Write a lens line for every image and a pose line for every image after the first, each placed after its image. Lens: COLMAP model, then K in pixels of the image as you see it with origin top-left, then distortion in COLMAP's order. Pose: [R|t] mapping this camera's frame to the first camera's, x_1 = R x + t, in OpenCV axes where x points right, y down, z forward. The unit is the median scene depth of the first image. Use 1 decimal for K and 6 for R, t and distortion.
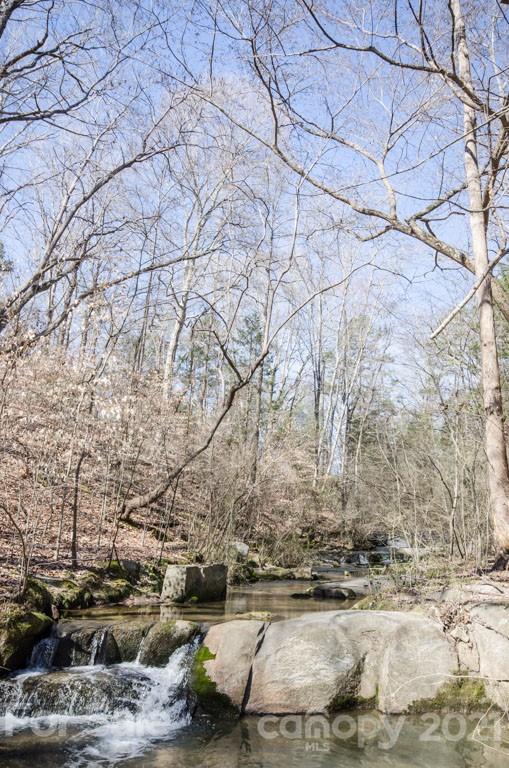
lens RADIAL K [[632.4, 0, 262.6], [0, 632.4, 383.0], [0, 0, 1]] dist [0.009835, 0.036467]
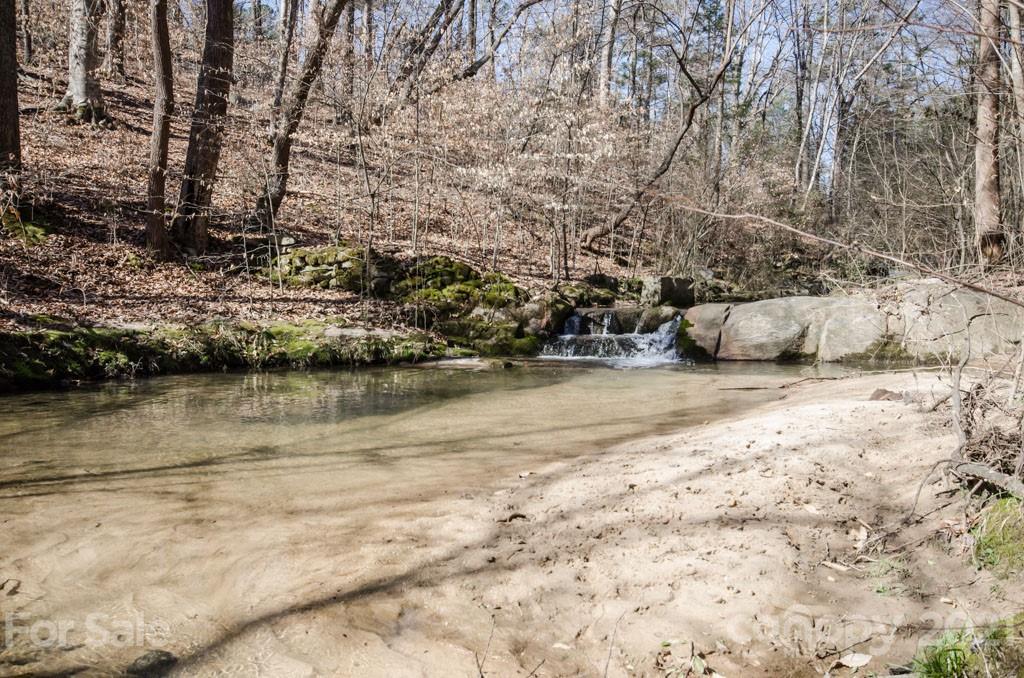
lens RADIAL K [[843.2, 0, 516.8], [0, 843.2, 341.8], [0, 0, 1]] dist [0.009835, 0.036467]
pose [[0.969346, -0.018610, -0.244993, 0.001308], [0.091370, 0.952919, 0.289130, -0.075480], [0.228078, -0.302652, 0.925409, -0.579811]]
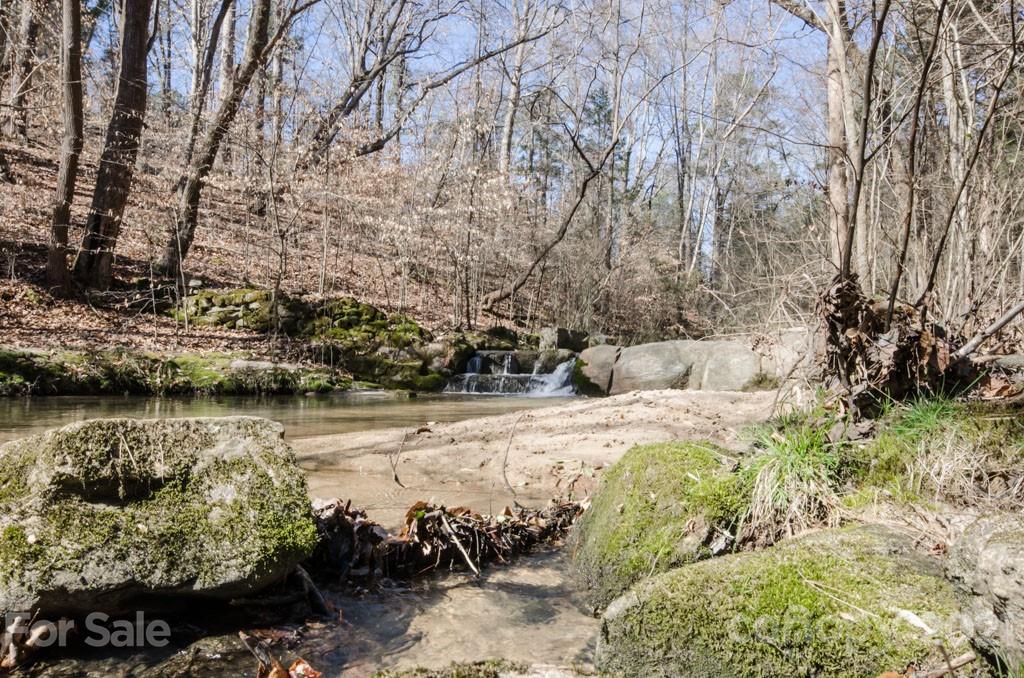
lens RADIAL K [[817.8, 0, 513.8], [0, 817.8, 341.5], [0, 0, 1]] dist [0.018283, 0.030423]
pose [[0.990976, -0.034727, -0.129462, 0.002550], [0.060442, 0.977857, 0.200358, -0.012125], [0.119638, -0.206375, 0.971131, -0.621655]]
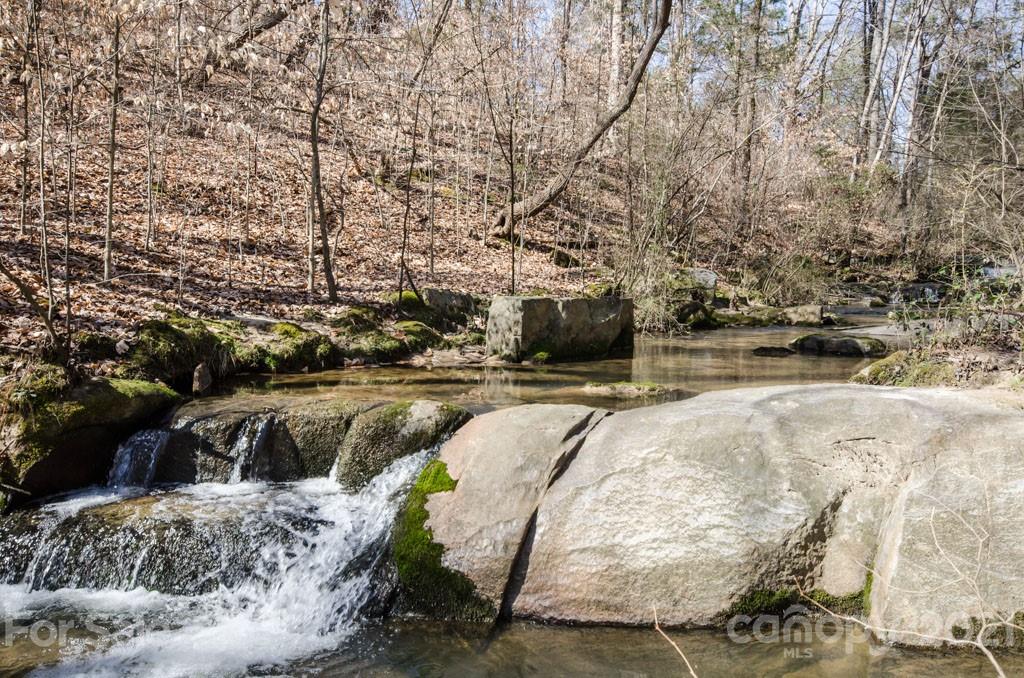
lens RADIAL K [[843.2, 0, 510.0], [0, 843.2, 343.2], [0, 0, 1]] dist [0.009835, 0.036467]
pose [[0.948301, 0.001594, -0.317367, 0.099534], [0.097382, 0.950288, 0.295752, 0.123495], [0.302061, -0.311368, 0.901004, 0.372101]]
